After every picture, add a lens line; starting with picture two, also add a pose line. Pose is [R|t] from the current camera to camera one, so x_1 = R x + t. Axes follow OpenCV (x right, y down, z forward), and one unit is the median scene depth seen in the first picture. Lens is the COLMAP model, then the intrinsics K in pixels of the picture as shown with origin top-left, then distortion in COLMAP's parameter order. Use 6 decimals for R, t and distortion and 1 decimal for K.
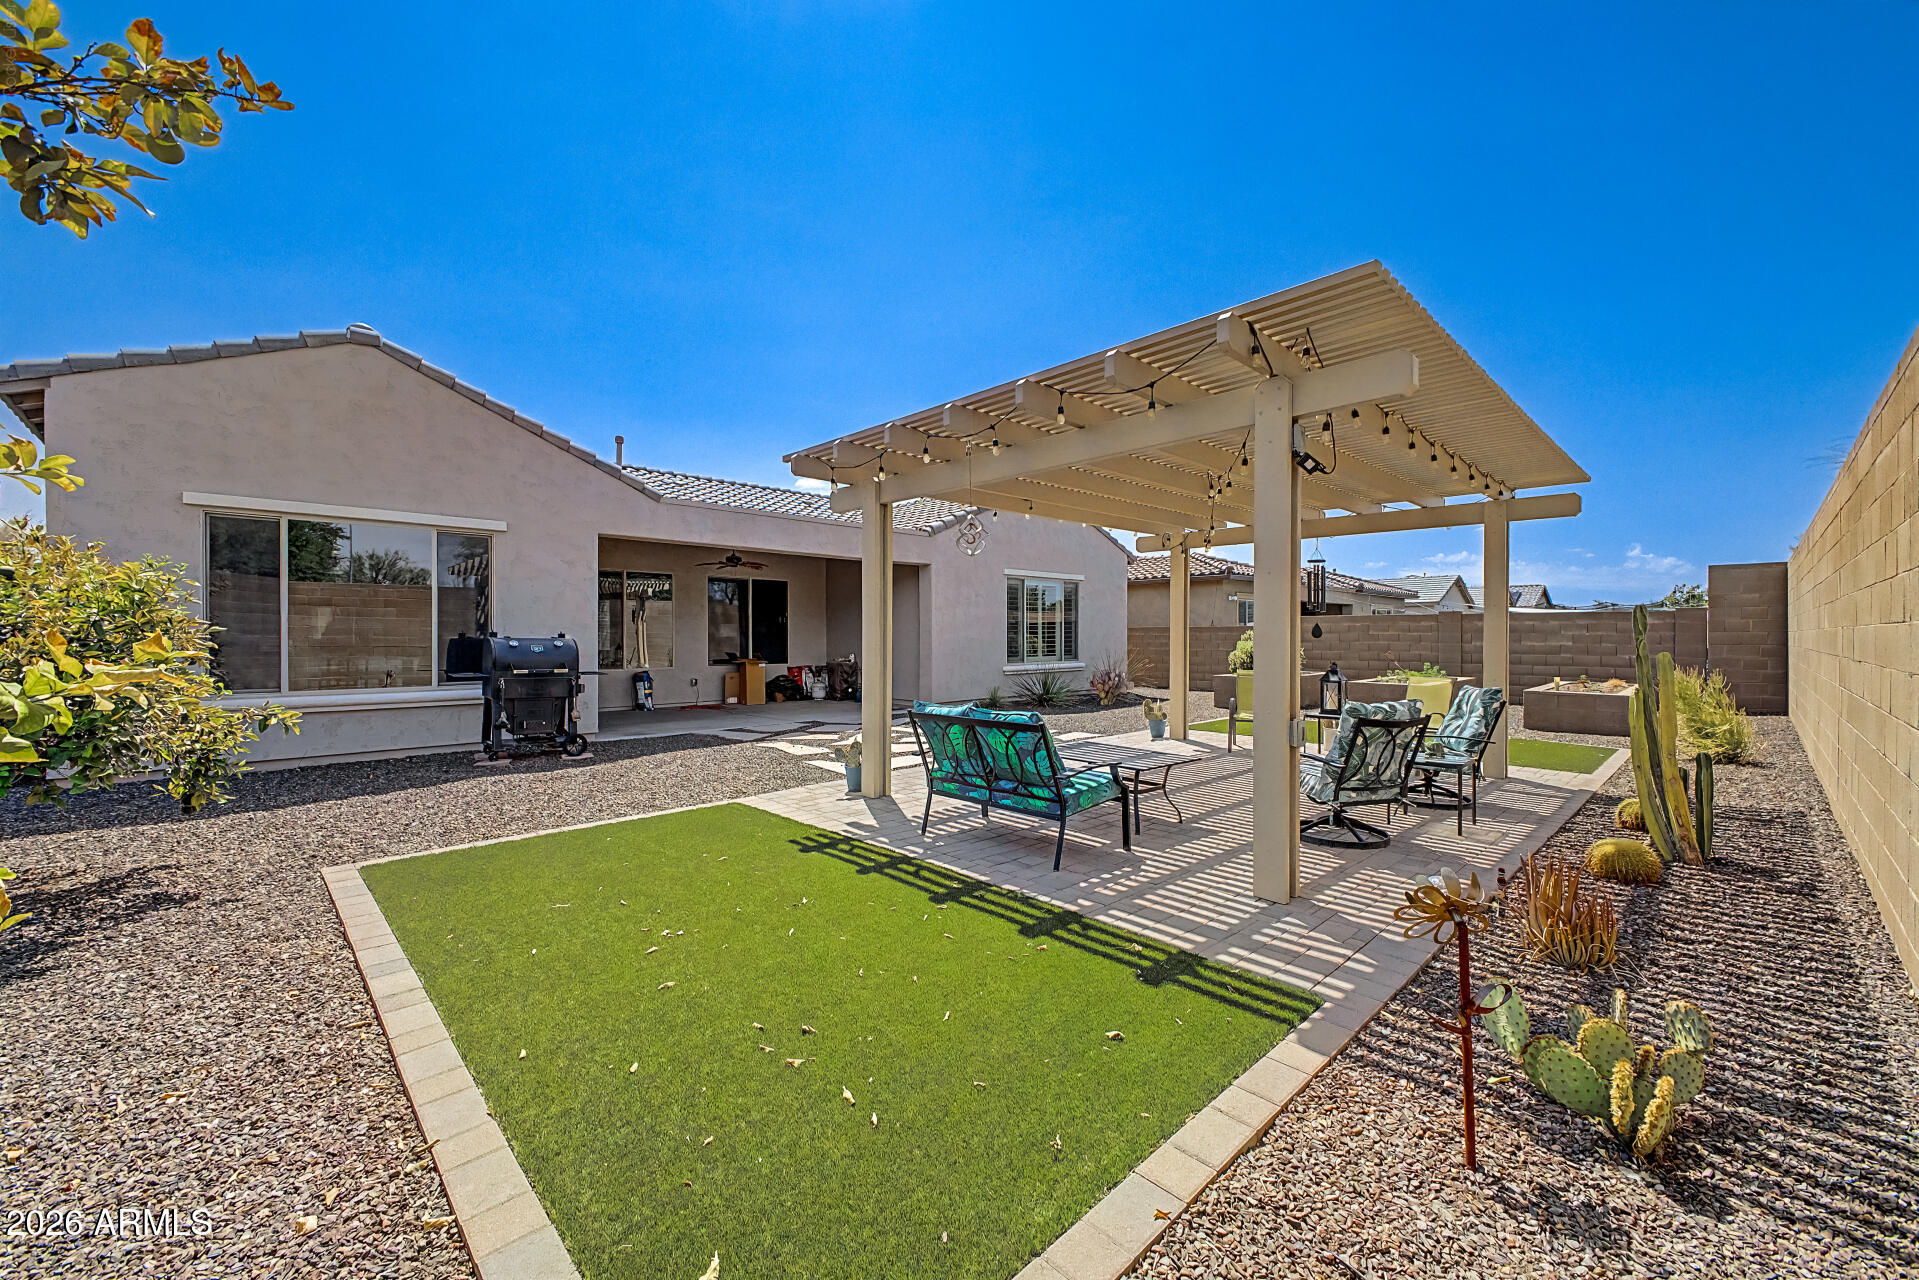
lens RADIAL K [[752.5, 0, 968.4], [0, 752.5, 629.3], [0, 0, 1]] dist [-0.000359, -0.000058]
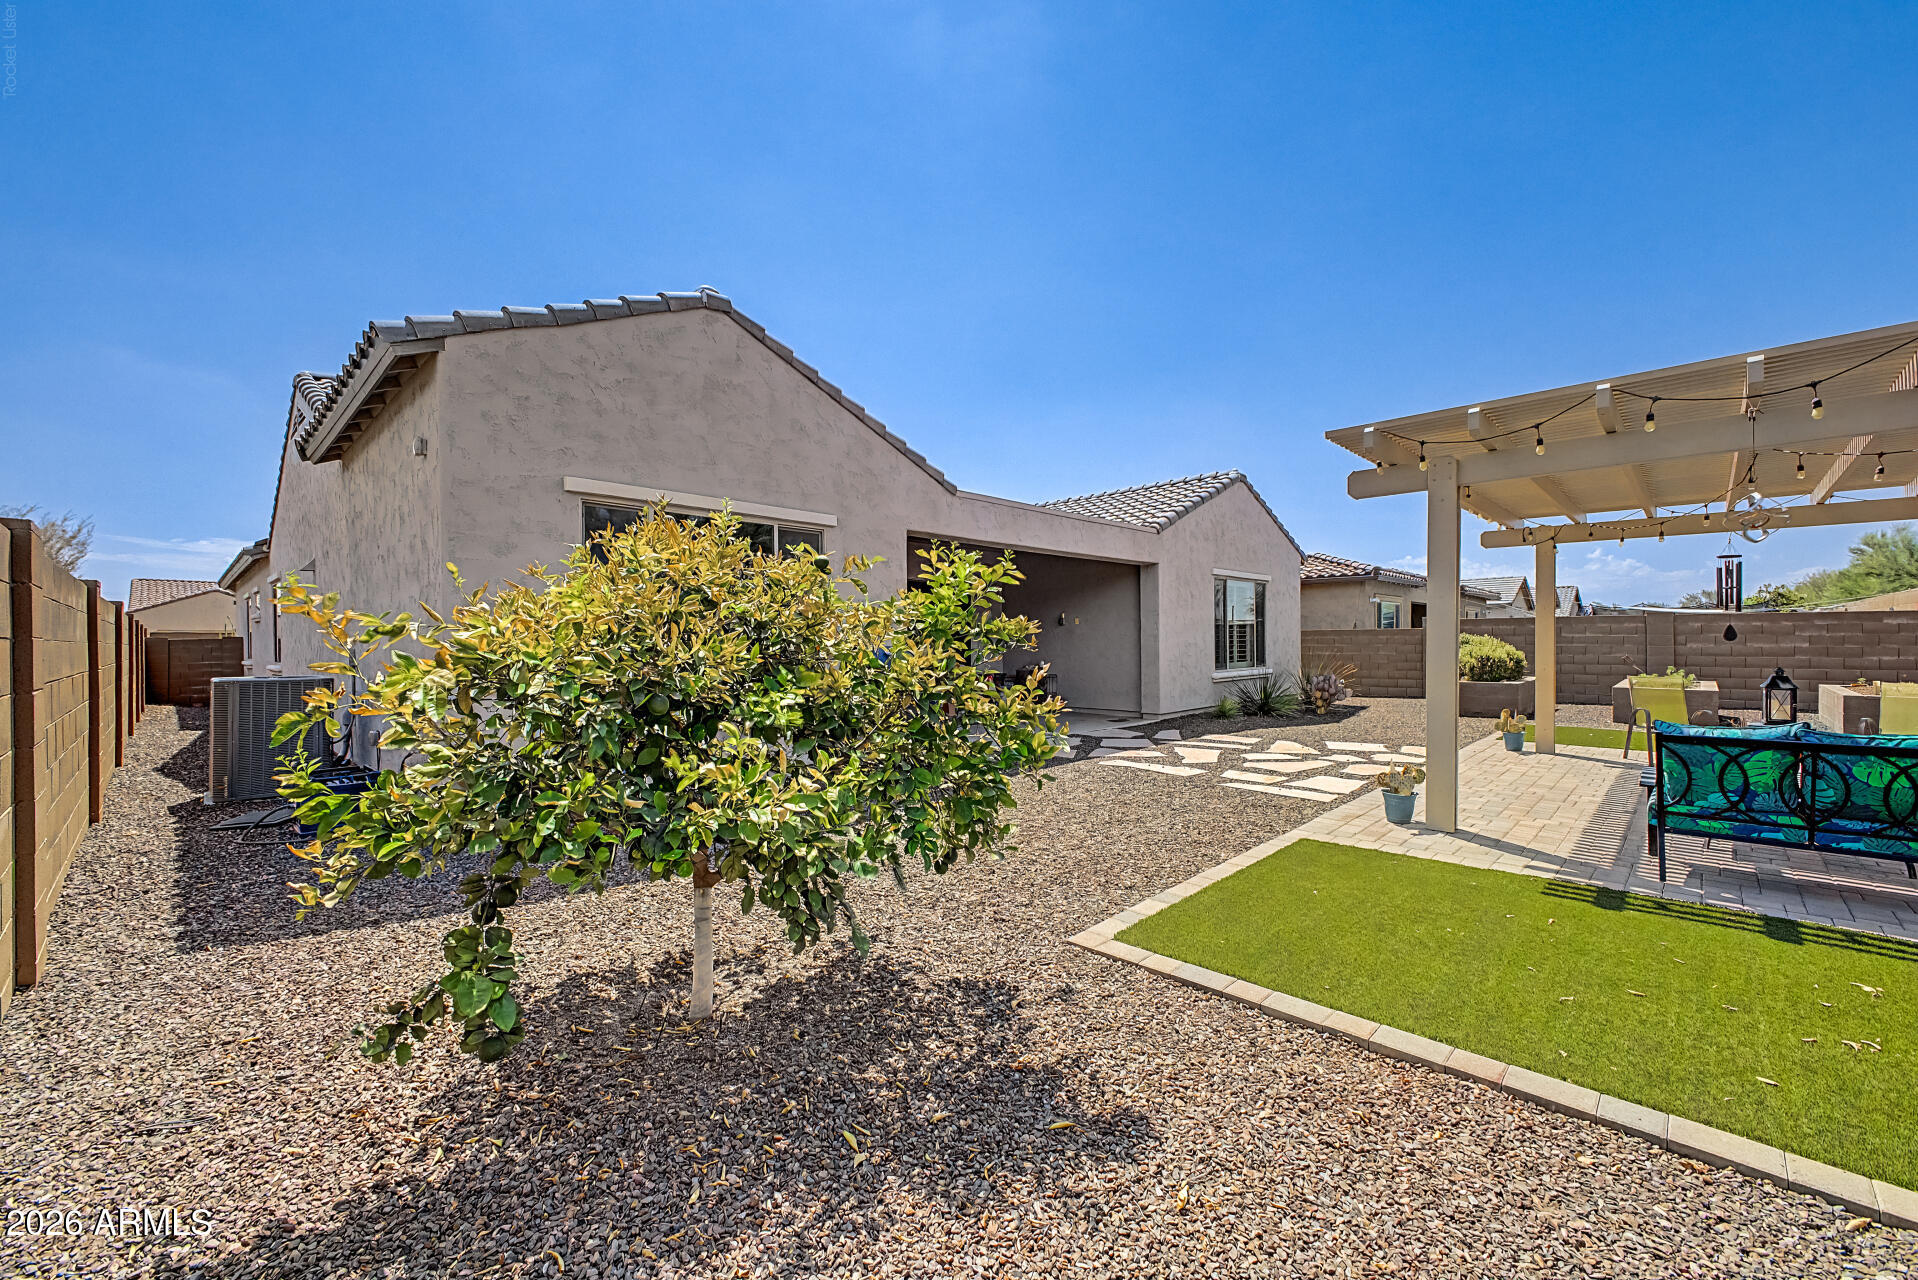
lens RADIAL K [[752.0, 0, 959.0], [0, 752.0, 640.0], [0, 0, 1]] dist [0.004447, -0.000326]
pose [[0.999847, -0.005844, 0.016493, -0.421314], [0.005717, 0.999954, 0.007735, -0.001233], [-0.016537, -0.007640, 0.999834, 0.093871]]
